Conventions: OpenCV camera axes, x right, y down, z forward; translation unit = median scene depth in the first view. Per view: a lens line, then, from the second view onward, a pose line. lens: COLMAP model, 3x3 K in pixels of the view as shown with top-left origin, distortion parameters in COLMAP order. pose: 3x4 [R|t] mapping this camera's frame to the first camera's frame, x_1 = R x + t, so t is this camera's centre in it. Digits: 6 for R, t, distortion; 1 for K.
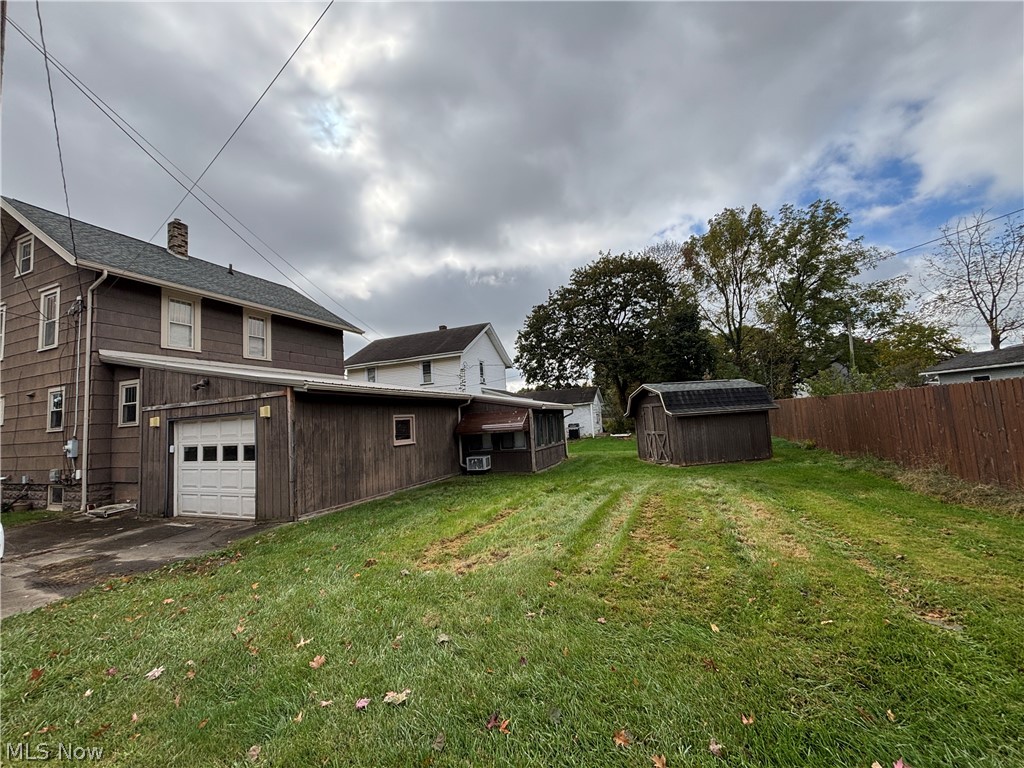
lens RADIAL K [[411.5, 0, 512.0], [0, 411.5, 384.0], [0, 0, 1]] dist [-0.000167, 0.000017]
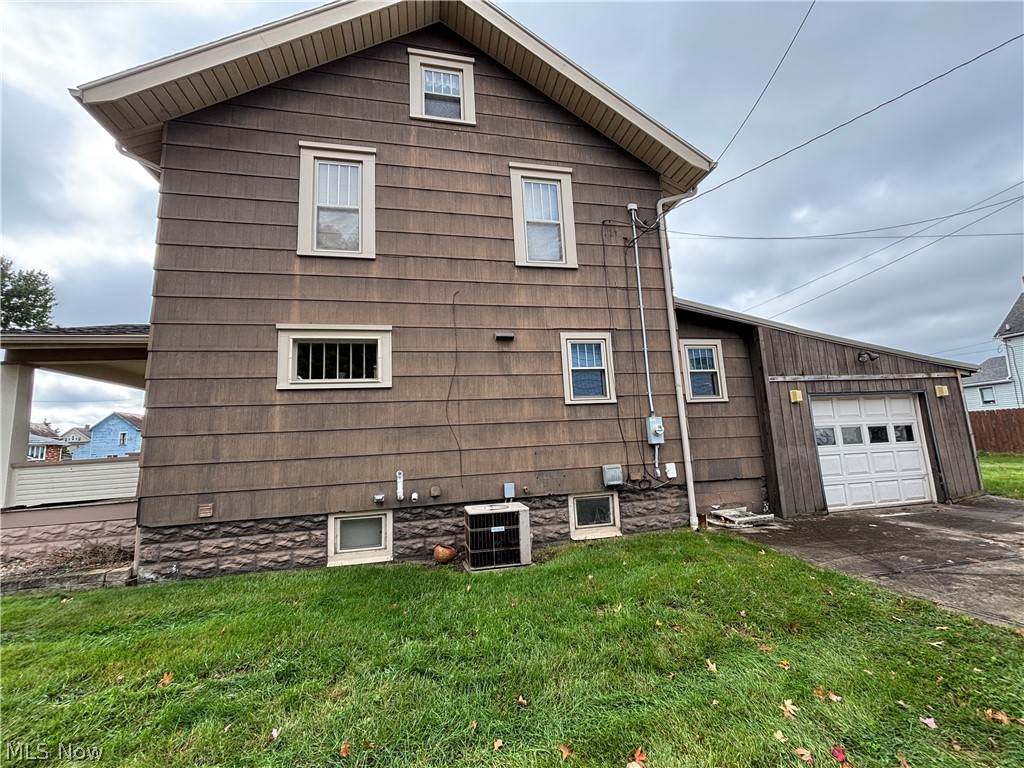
lens RADIAL K [[408.5, 0, 512.0], [0, 408.5, 384.0], [0, 0, 1]] dist [0.000810, 0.000056]
pose [[0.825972, 0.097674, 0.555184, -1.864137], [-0.047488, 0.993430, -0.104125, 0.188094], [-0.561707, 0.059640, 0.825184, 0.686682]]
